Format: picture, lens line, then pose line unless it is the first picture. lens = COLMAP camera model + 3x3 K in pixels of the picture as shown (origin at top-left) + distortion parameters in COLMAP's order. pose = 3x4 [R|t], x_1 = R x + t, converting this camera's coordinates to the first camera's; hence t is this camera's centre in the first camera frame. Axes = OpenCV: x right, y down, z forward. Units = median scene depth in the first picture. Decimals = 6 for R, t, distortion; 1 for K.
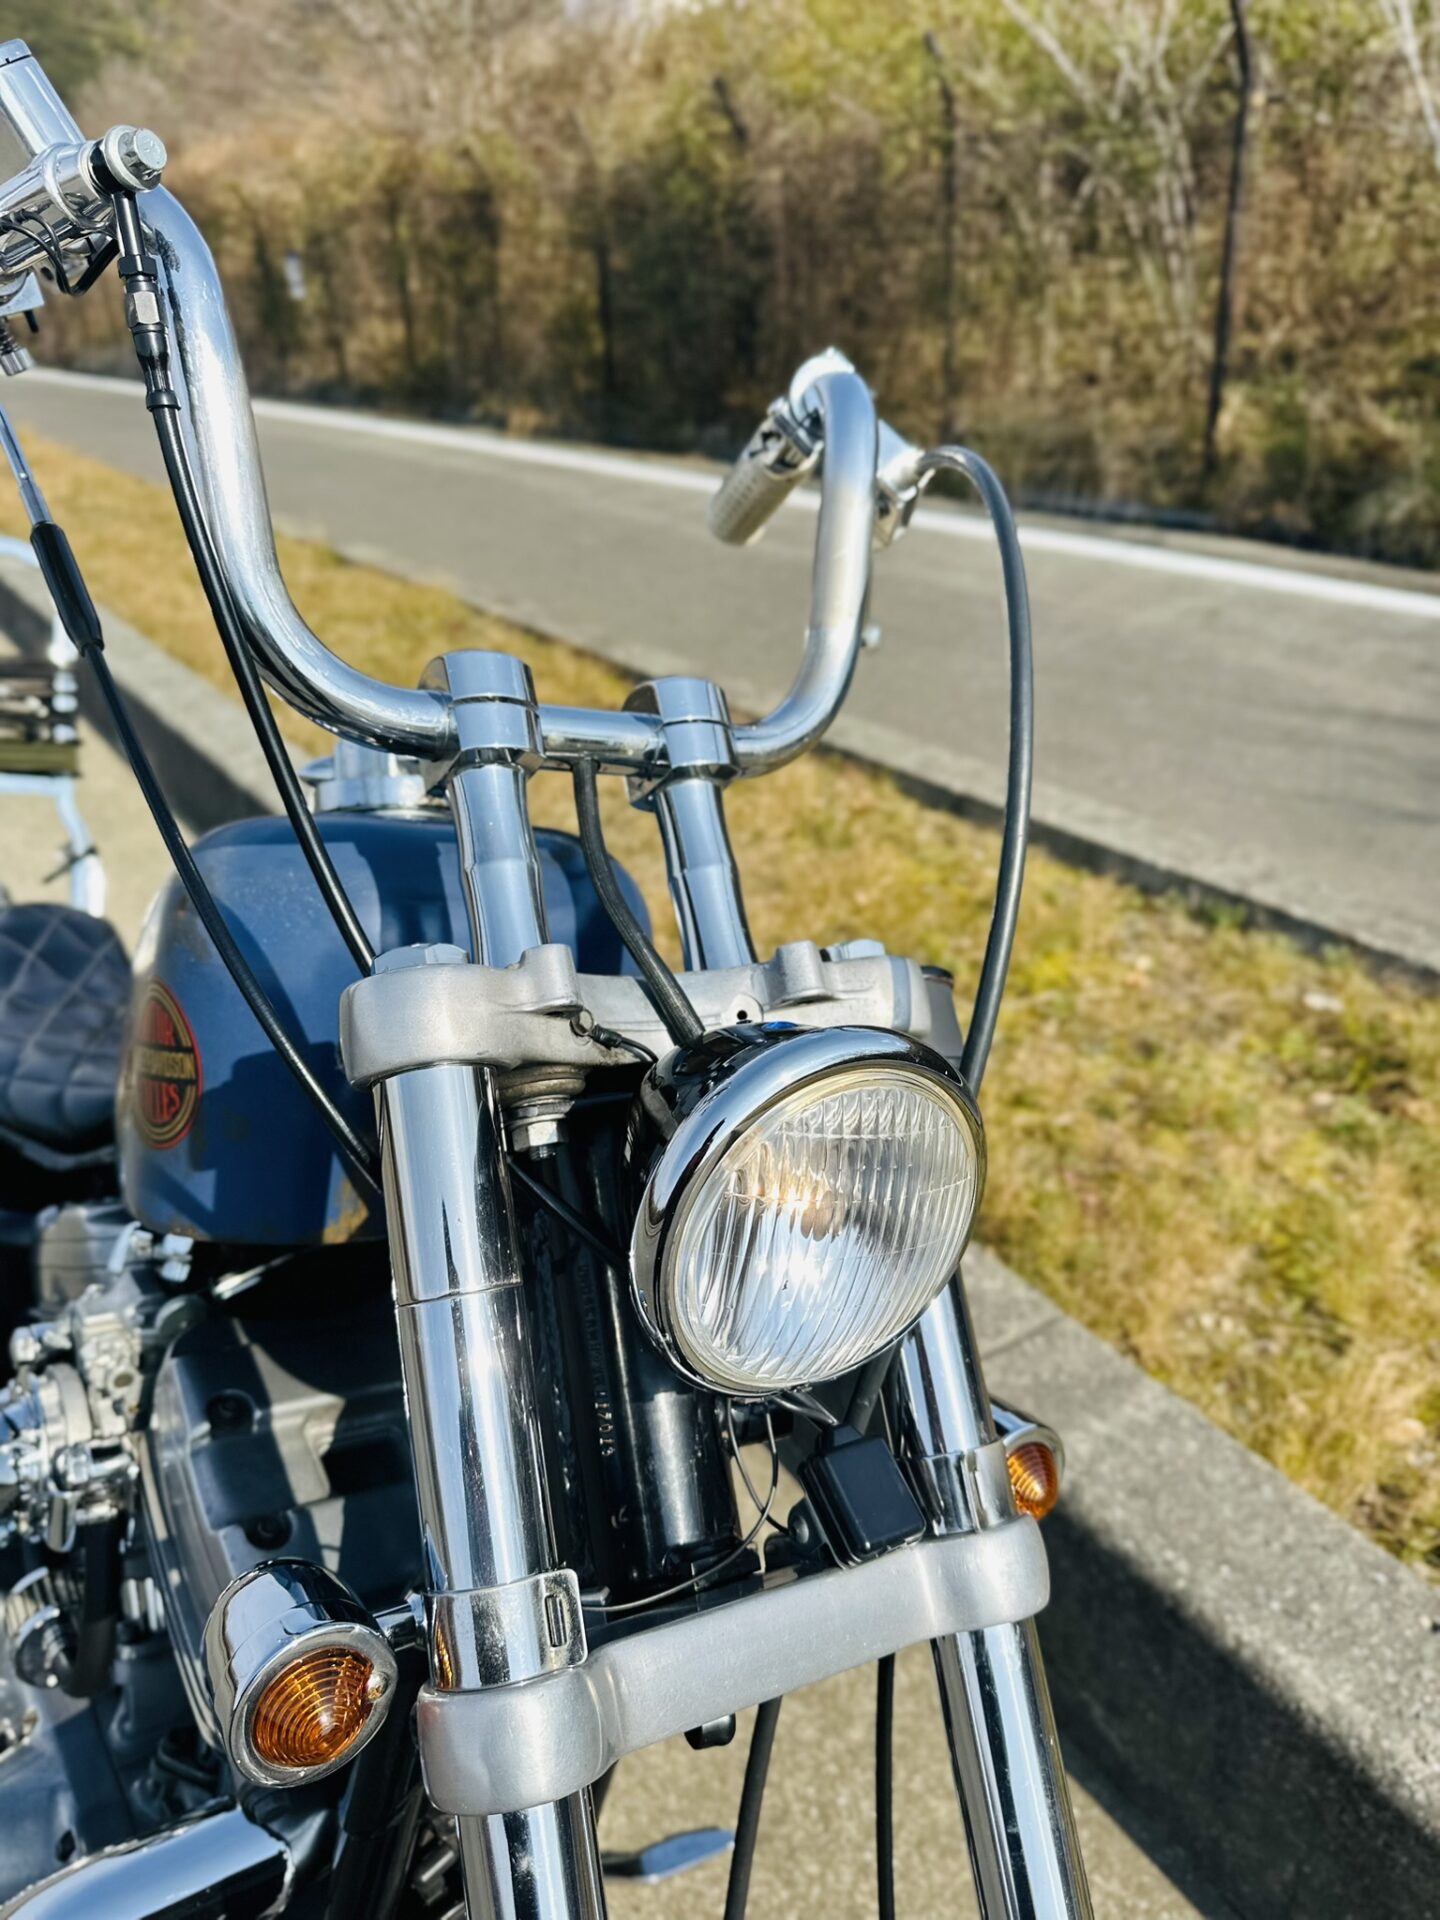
lens RADIAL K [[1361.7, 0, 720.0], [0, 1361.7, 960.0], [0, 0, 1]] dist [-0.029569, -0.001245]
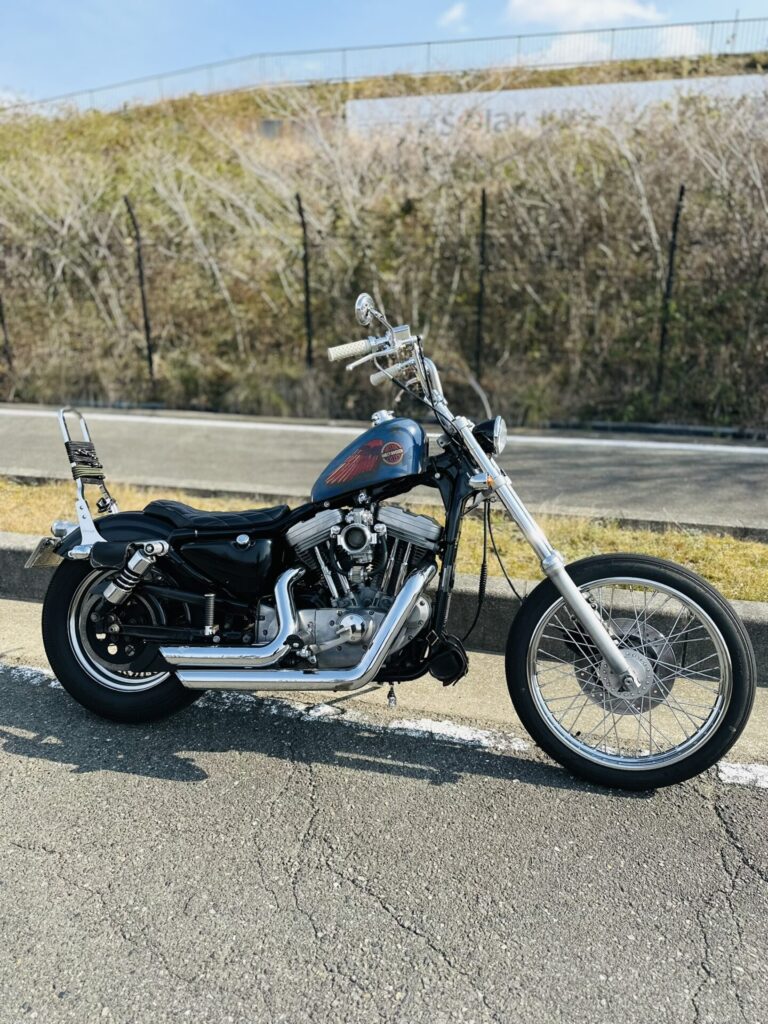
lens RADIAL K [[713.4, 0, 384.0], [0, 713.4, 512.0], [0, 0, 1]] dist [0.067275, -0.072861]
pose [[0.709091, -0.158071, 0.687171, -0.250845], [0.278325, 0.958161, -0.066795, 0.048886], [-0.647862, 0.238621, 0.723418, -0.132041]]
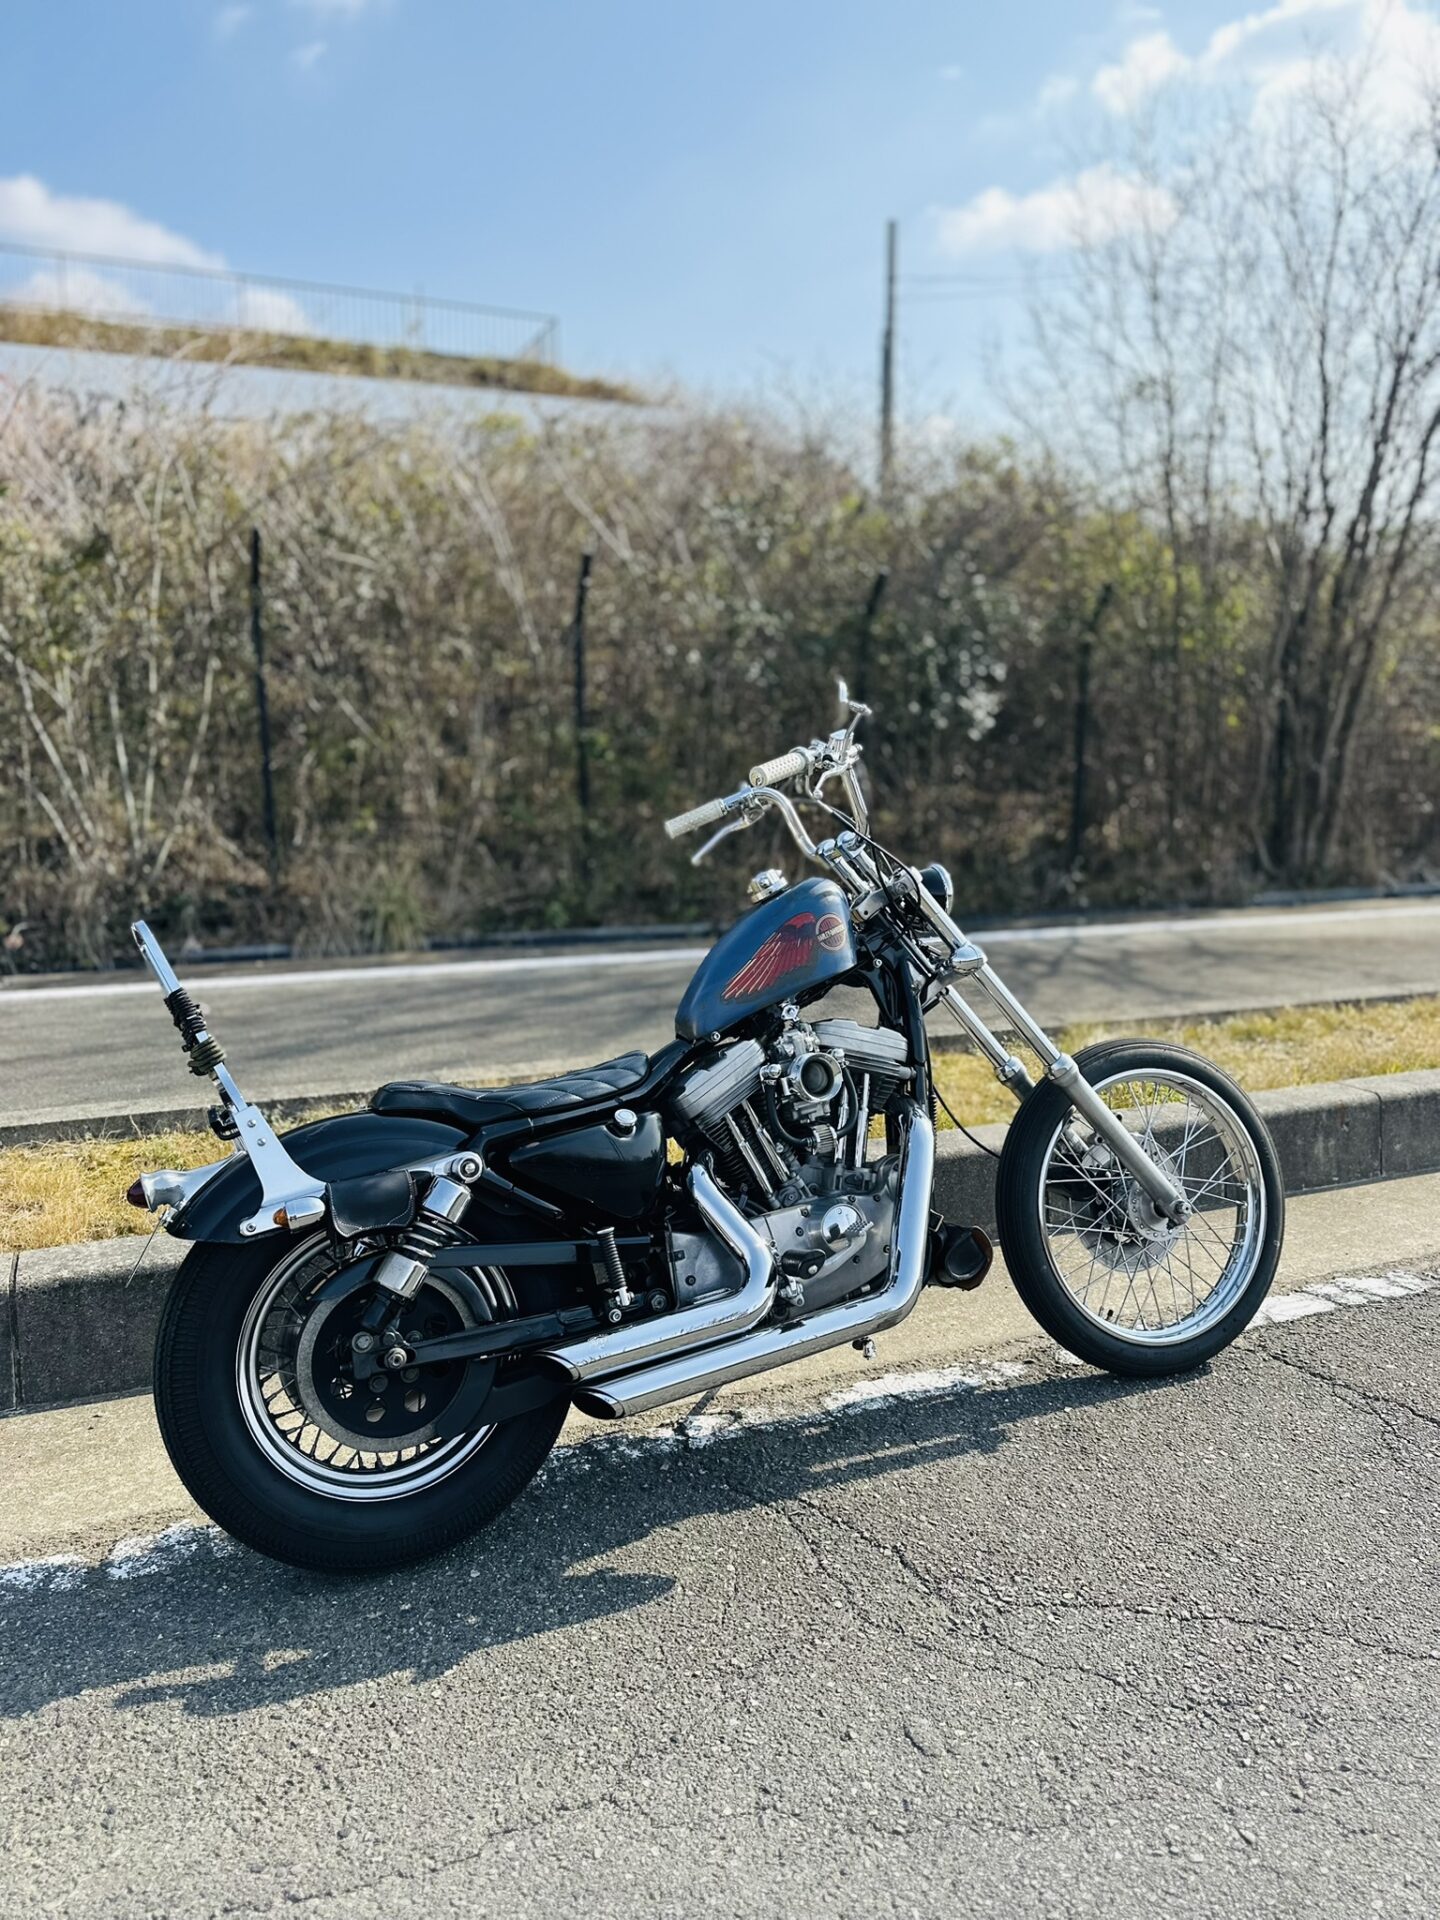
lens RADIAL K [[1337.7, 0, 720.0], [0, 1337.7, 960.0], [0, 0, 1]] dist [0.067275, -0.072861]
pose [[0.139264, -0.114001, 0.983671, -0.386099], [0.422702, 0.905148, 0.045056, -0.016742], [-0.895505, 0.409525, 0.174243, 0.048488]]
